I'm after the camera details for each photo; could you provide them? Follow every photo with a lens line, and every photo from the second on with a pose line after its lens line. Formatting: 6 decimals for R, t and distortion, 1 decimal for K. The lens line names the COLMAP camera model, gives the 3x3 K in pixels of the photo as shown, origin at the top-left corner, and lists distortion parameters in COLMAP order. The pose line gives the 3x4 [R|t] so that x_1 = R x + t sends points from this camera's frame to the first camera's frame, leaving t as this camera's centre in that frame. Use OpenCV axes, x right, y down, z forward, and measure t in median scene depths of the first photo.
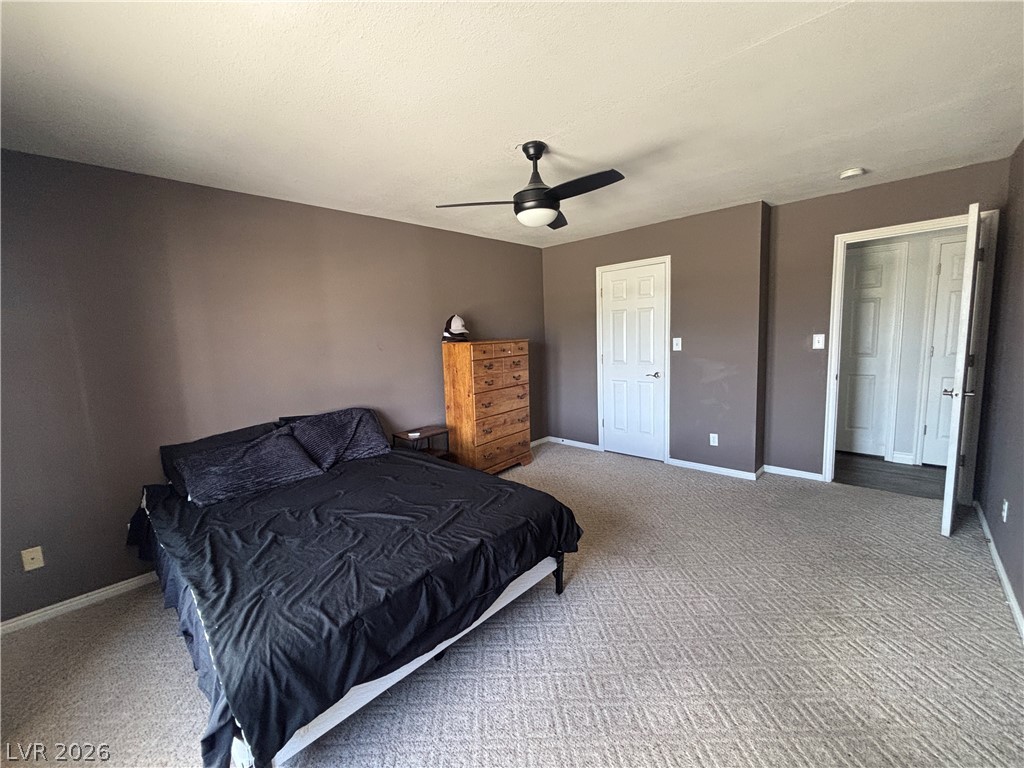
lens RADIAL K [[415.5, 0, 509.2], [0, 415.5, 382.9], [0, 0, 1]] dist [0.019836, 0.000816]
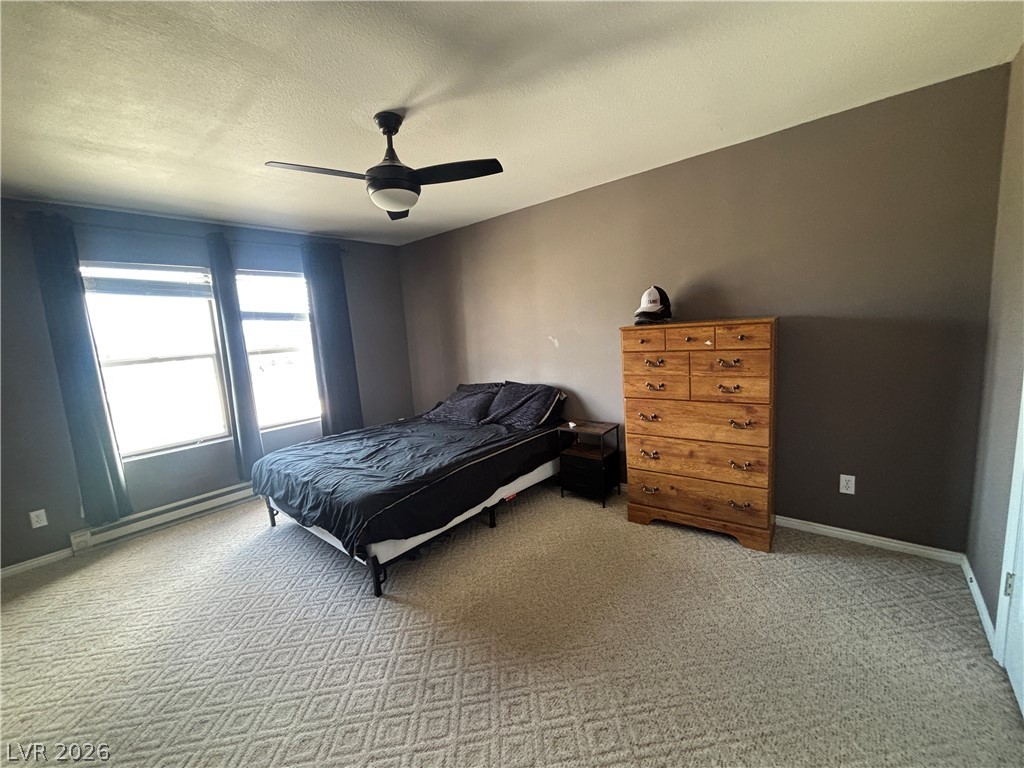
lens RADIAL K [[415.5, 0, 509.9], [0, 415.5, 387.8], [0, 0, 1]] dist [0.019836, 0.000816]
pose [[0.049883, 0.185444, -0.981388, 0.559777], [-0.052939, 0.981721, 0.182816, -0.102076], [0.997351, 0.042834, 0.058788, 0.671733]]
